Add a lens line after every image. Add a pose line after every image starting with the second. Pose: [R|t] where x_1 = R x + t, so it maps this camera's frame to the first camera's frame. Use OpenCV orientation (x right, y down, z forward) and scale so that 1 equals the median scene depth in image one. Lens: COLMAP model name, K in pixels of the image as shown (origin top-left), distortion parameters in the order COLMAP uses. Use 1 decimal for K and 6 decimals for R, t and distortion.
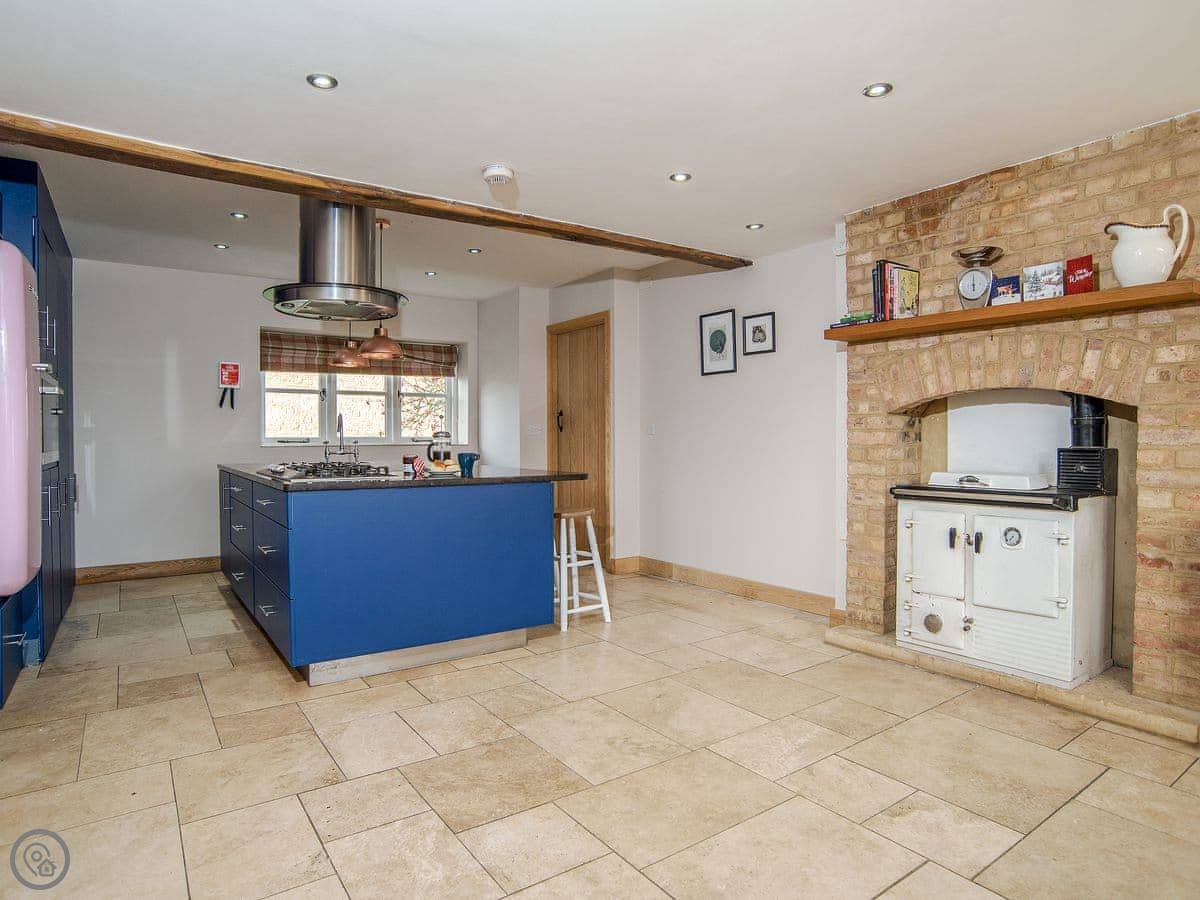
lens RADIAL K [[694.9, 0, 604.6], [0, 694.9, 447.8], [0, 0, 1]] dist [-0.006444, 0.001509]
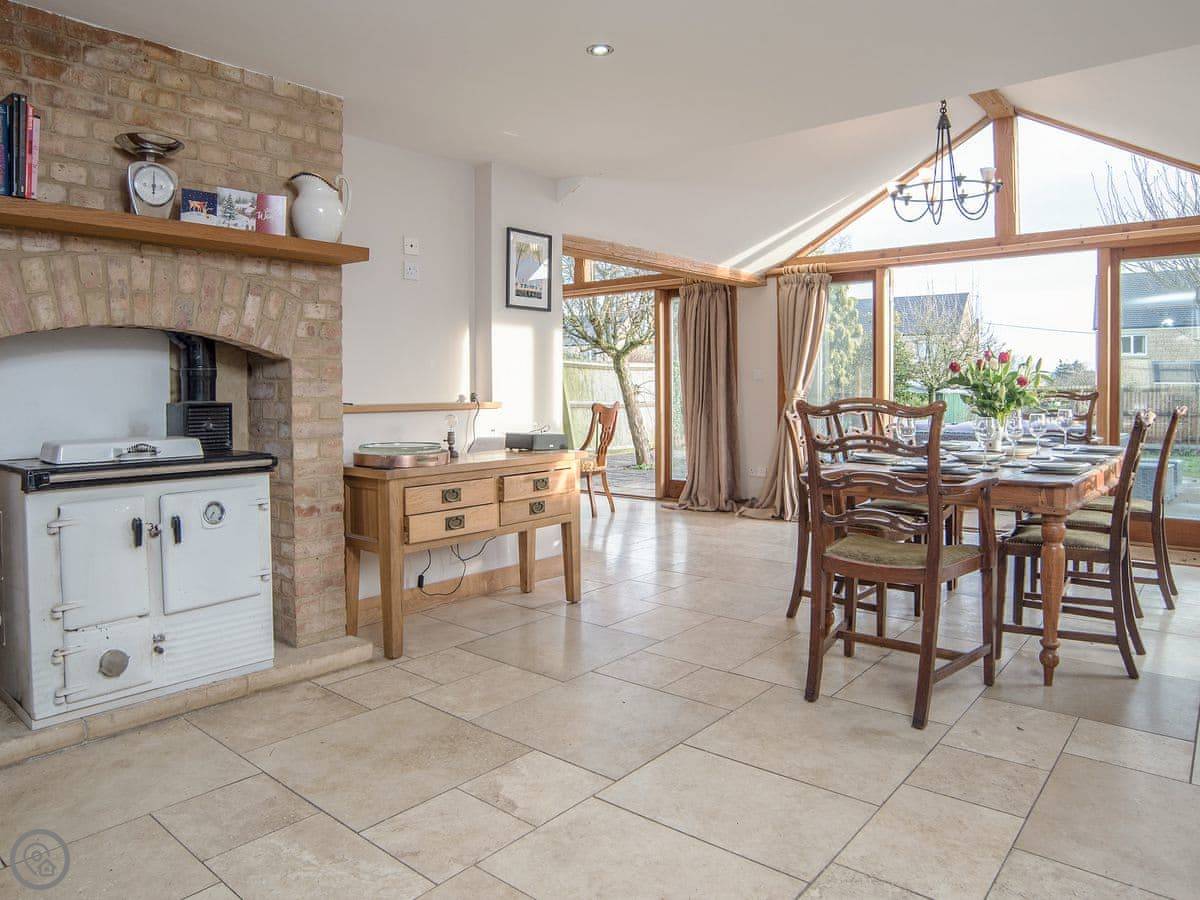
lens RADIAL K [[805.8, 0, 623.8], [0, 805.8, 396.8], [0, 0, 1]] dist [-0.066073, 0.020876]
pose [[-0.236200, -0.012567, 0.971623, -0.441135], [0.017093, 0.999708, 0.017086, -0.016532], [-0.971554, 0.020644, -0.235917, 0.776904]]
